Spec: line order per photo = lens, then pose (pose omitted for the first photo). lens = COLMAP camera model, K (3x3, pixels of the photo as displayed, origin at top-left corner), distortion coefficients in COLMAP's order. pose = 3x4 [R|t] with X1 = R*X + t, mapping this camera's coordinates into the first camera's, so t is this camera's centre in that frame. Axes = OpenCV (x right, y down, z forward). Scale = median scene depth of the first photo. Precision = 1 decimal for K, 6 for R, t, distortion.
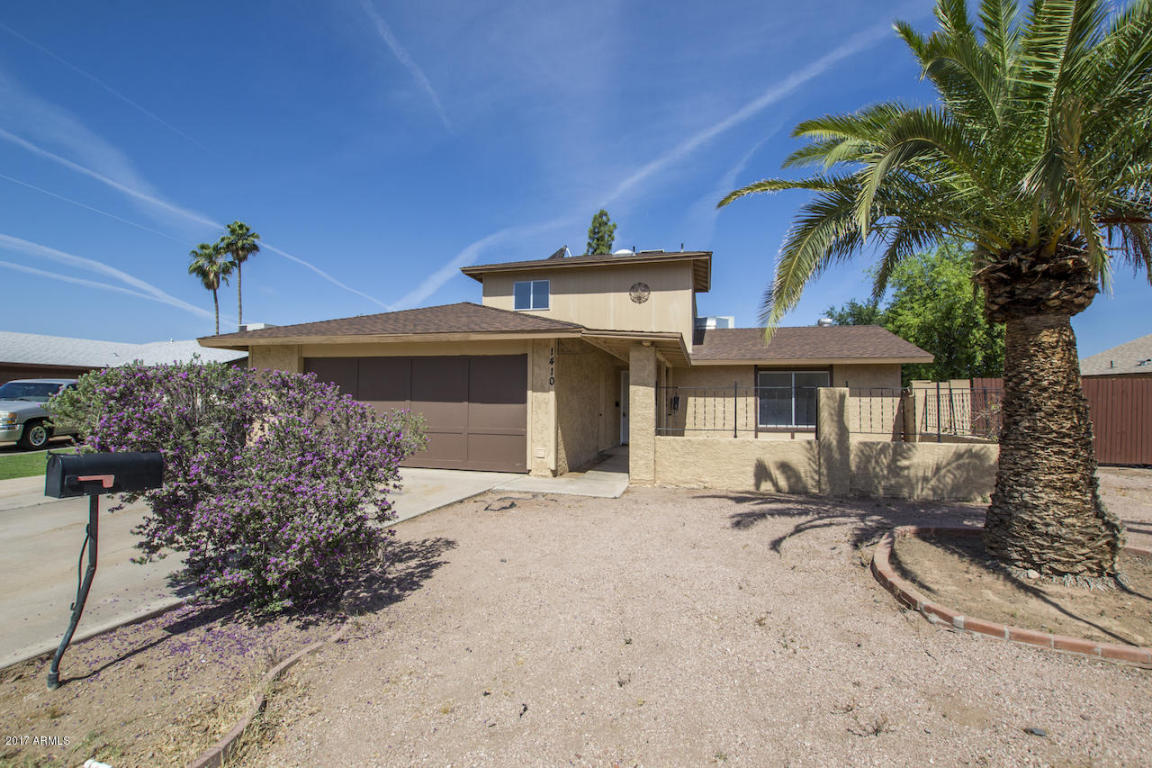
lens RADIAL K [[497.3, 0, 569.8], [0, 497.3, 388.3], [0, 0, 1]] dist [-0.037206, -0.000092]
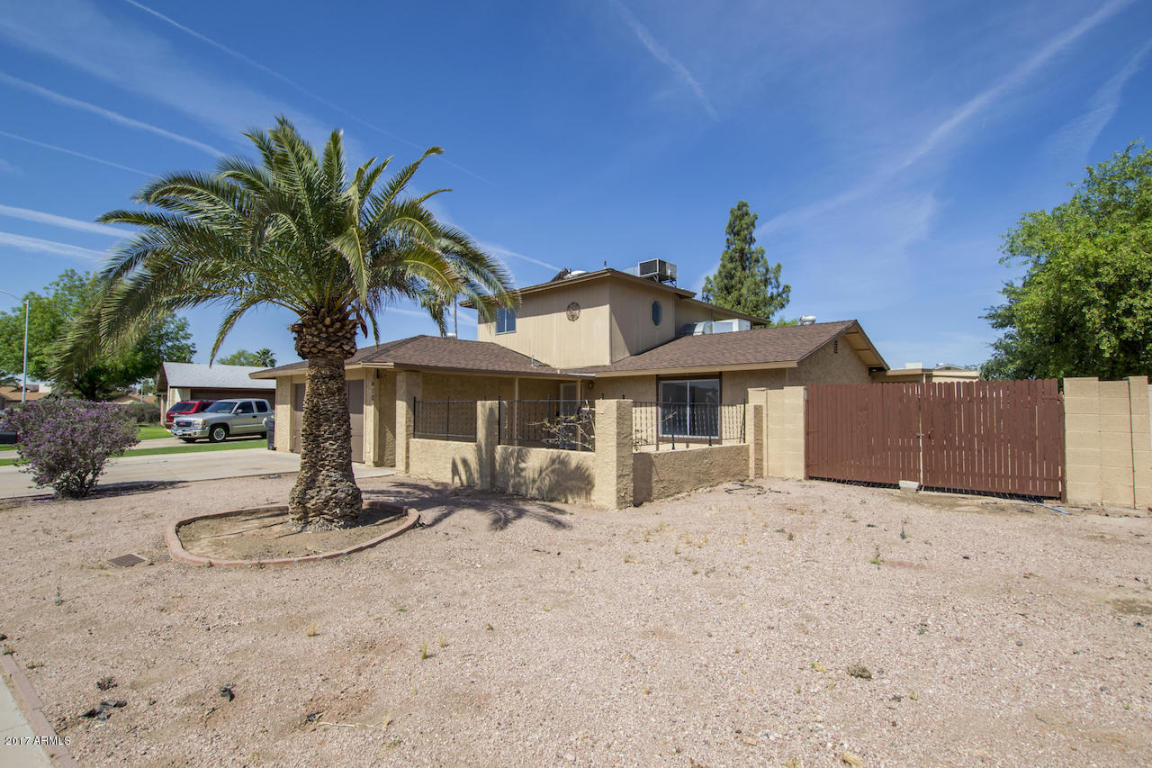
lens RADIAL K [[532.1, 0, 581.2], [0, 532.1, 402.5], [0, 0, 1]] dist [-0.034228, 0.000023]
pose [[0.886613, -0.011458, -0.462371, 1.150515], [0.017057, 0.999823, 0.007930, -0.003216], [0.462198, -0.014917, 0.886651, -0.043732]]
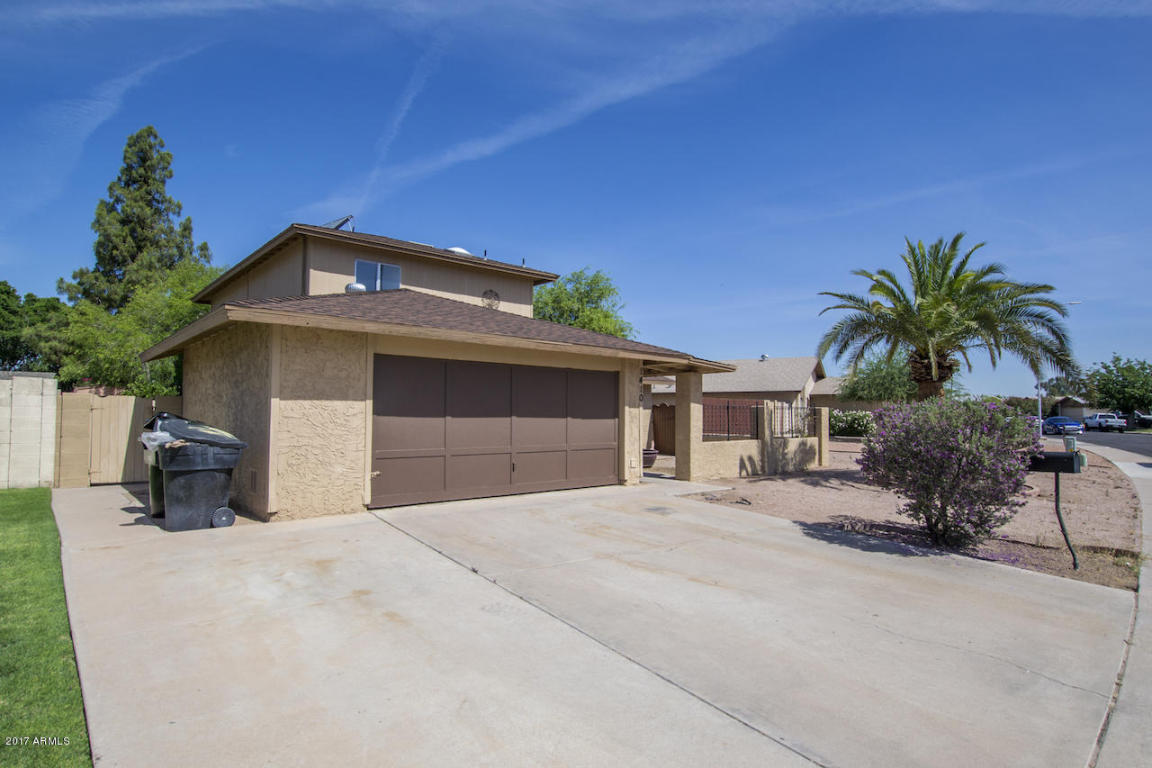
lens RADIAL K [[616.9, 0, 576.0], [0, 616.9, 384.0], [0, 0, 1]] dist [-0.000900, -0.000047]
pose [[0.541491, 0.034429, 0.840001, -1.254267], [-0.018323, 0.999407, -0.029151, -0.003041], [-0.840507, 0.000393, 0.541801, 0.373308]]
